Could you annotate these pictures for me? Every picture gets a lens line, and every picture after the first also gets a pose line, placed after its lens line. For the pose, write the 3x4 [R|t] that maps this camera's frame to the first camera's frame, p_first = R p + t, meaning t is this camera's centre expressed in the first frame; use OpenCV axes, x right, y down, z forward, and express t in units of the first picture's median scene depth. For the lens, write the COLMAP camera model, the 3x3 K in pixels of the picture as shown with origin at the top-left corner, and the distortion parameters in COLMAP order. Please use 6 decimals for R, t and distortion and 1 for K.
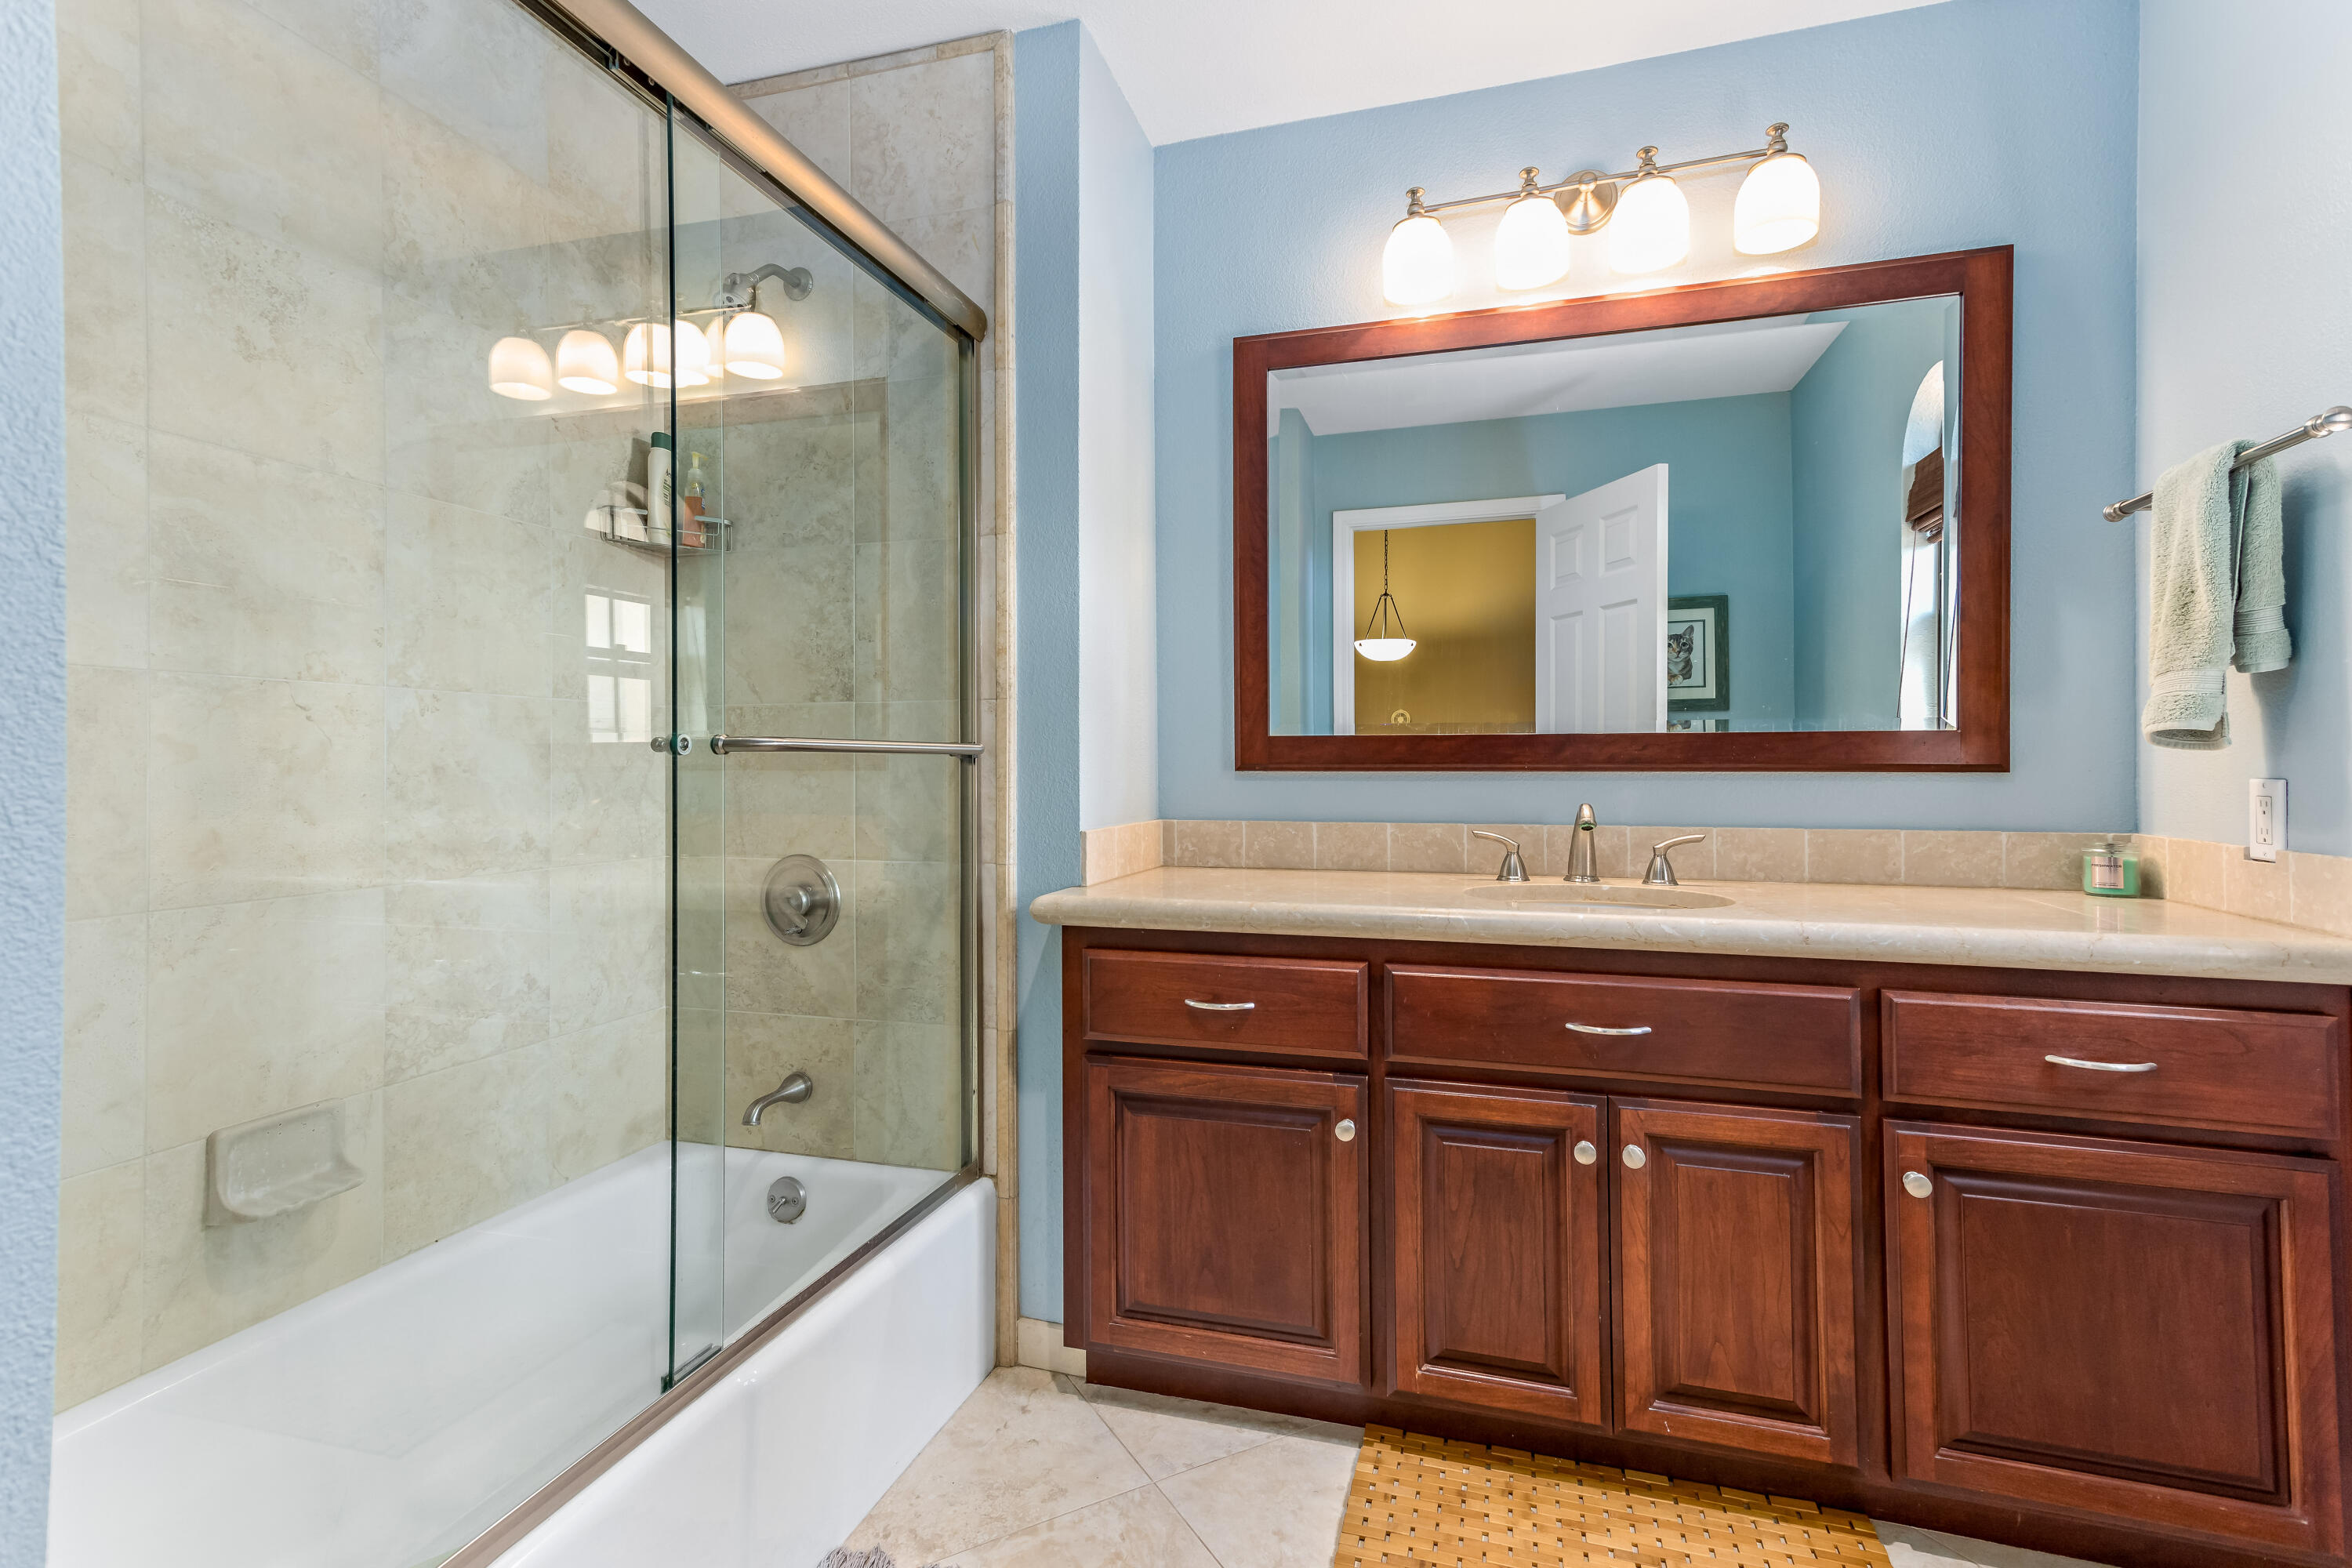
lens RADIAL K [[1093.1, 0, 1171.4], [0, 1093.1, 763.8], [0, 0, 1]] dist [0.012172, 0.000793]
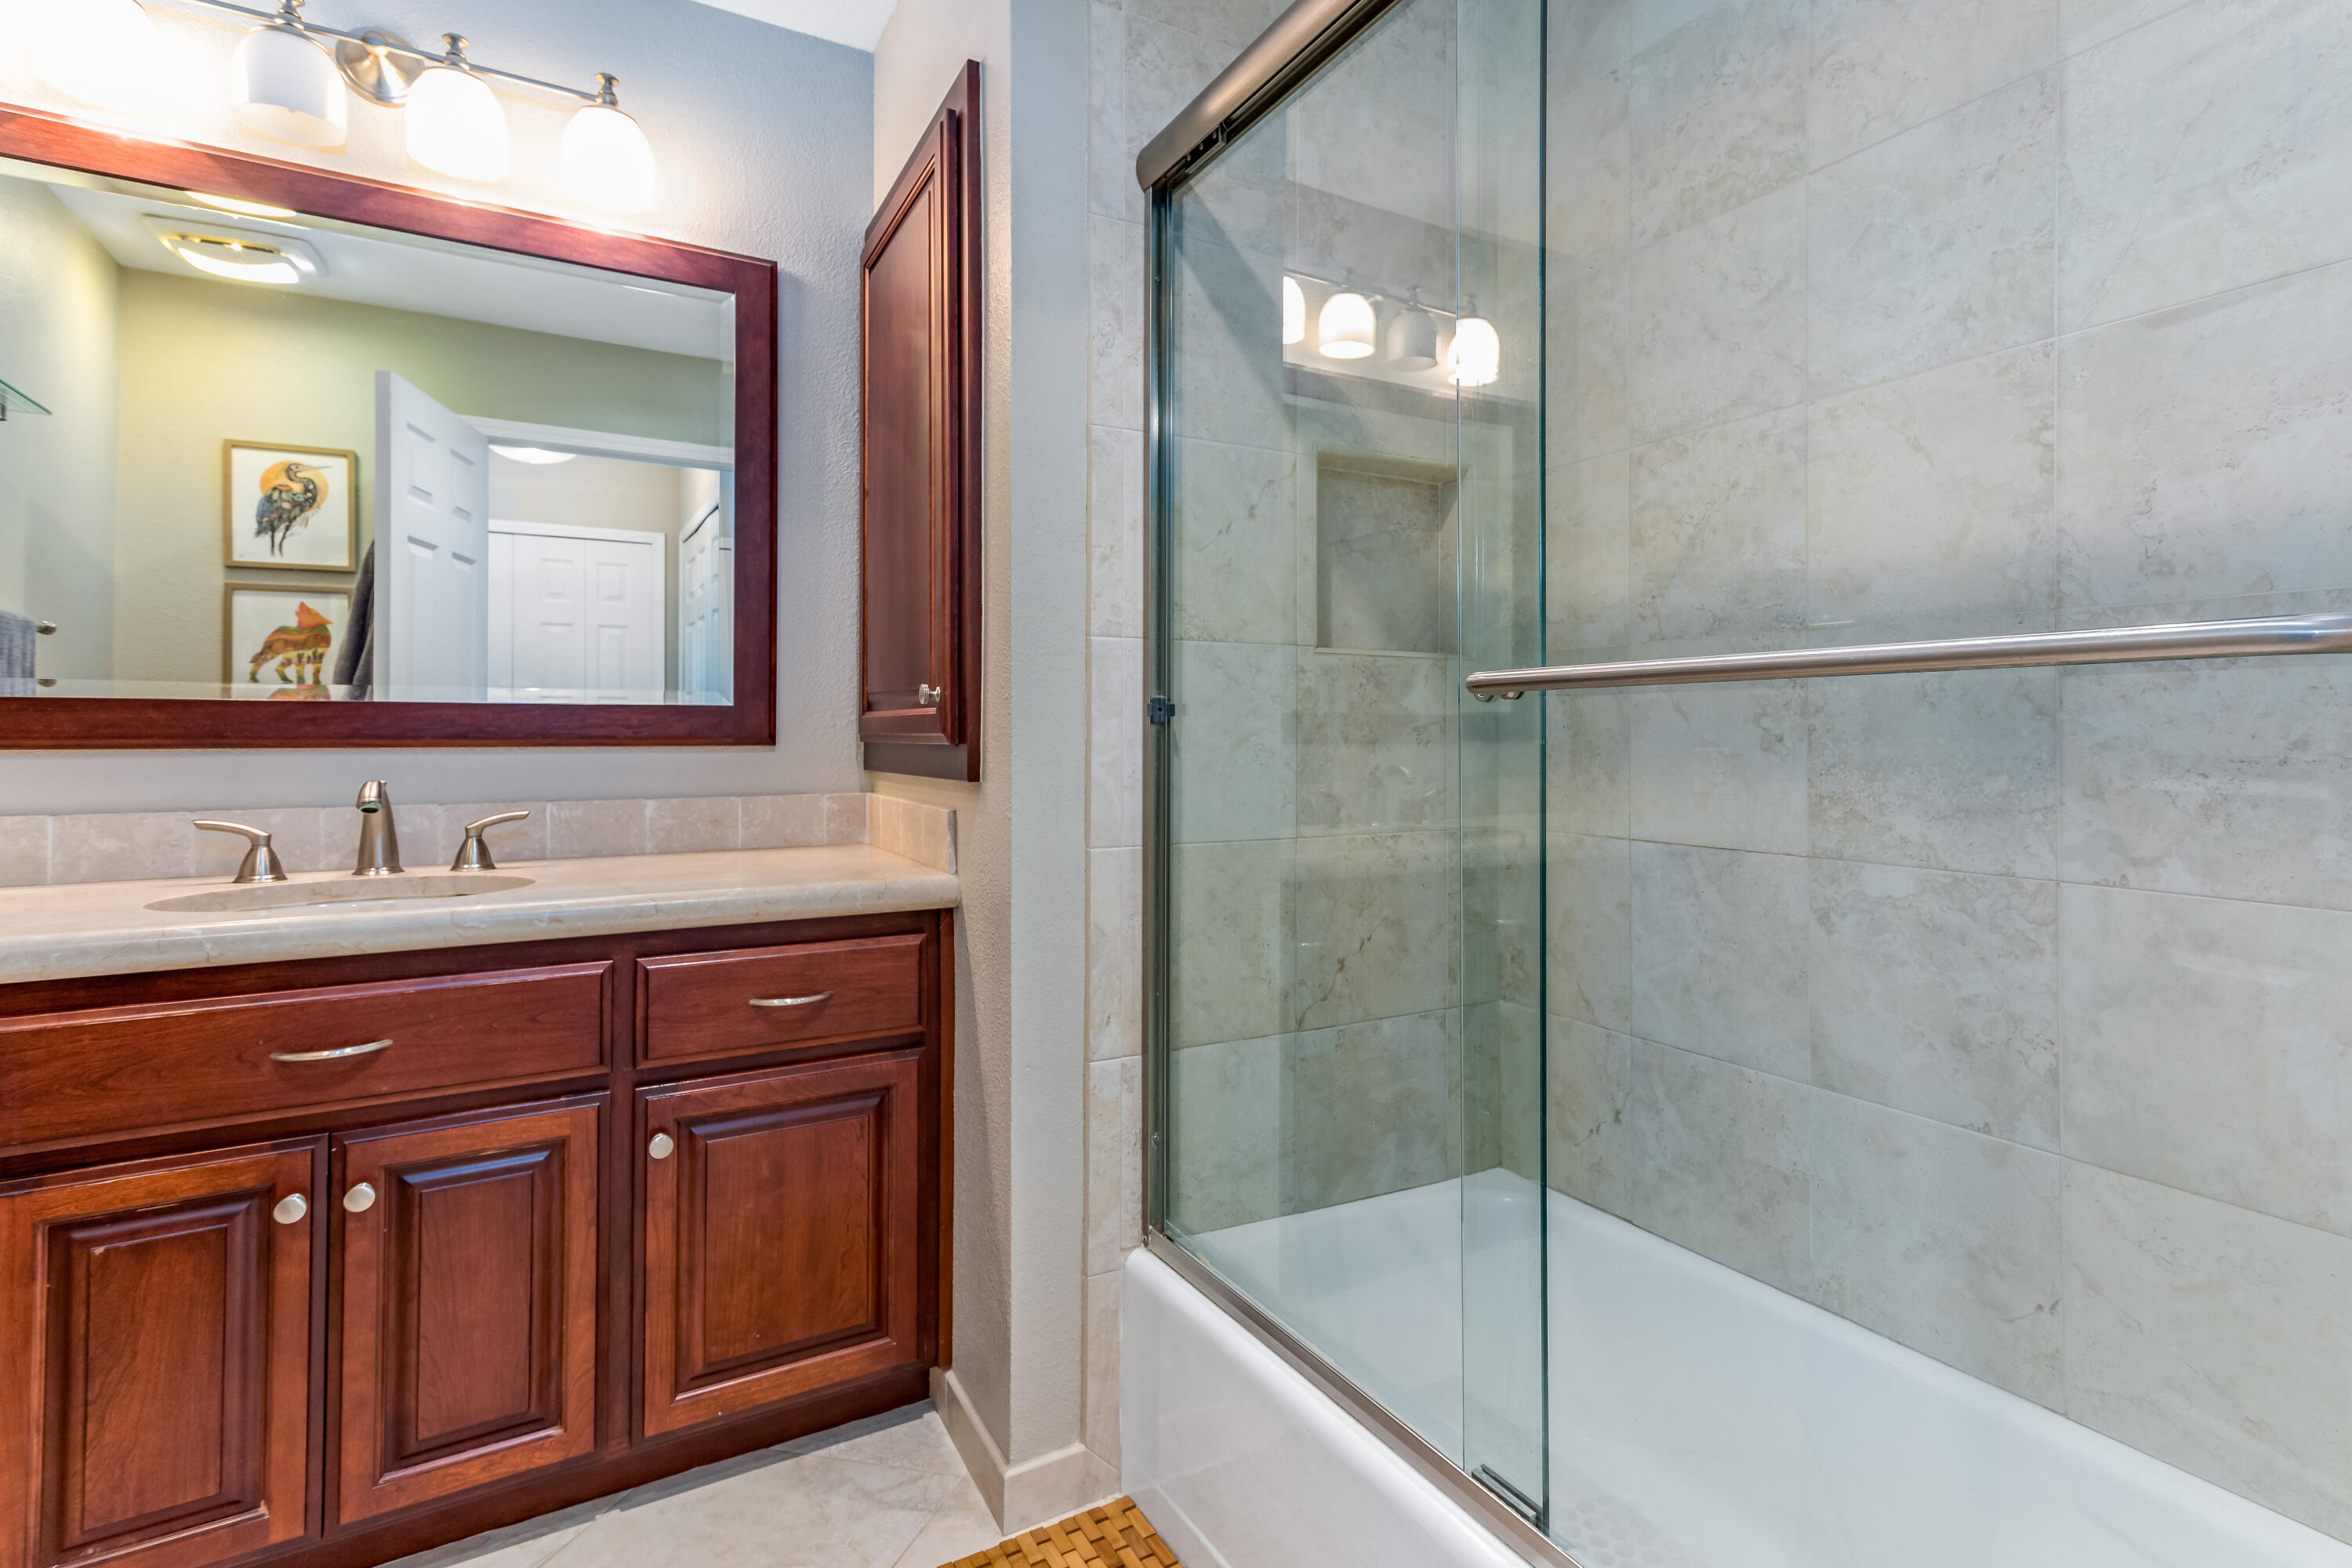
lens RADIAL K [[1093.1, 0, 1249.0], [0, 1093.1, 733.7], [0, 0, 1]] dist [0.012172, 0.000793]
pose [[0.678332, 0.005988, 0.734732, 0.222703], [-0.006720, 0.999976, -0.001946, -0.003041], [-0.734725, -0.003617, 0.678355, -0.072075]]
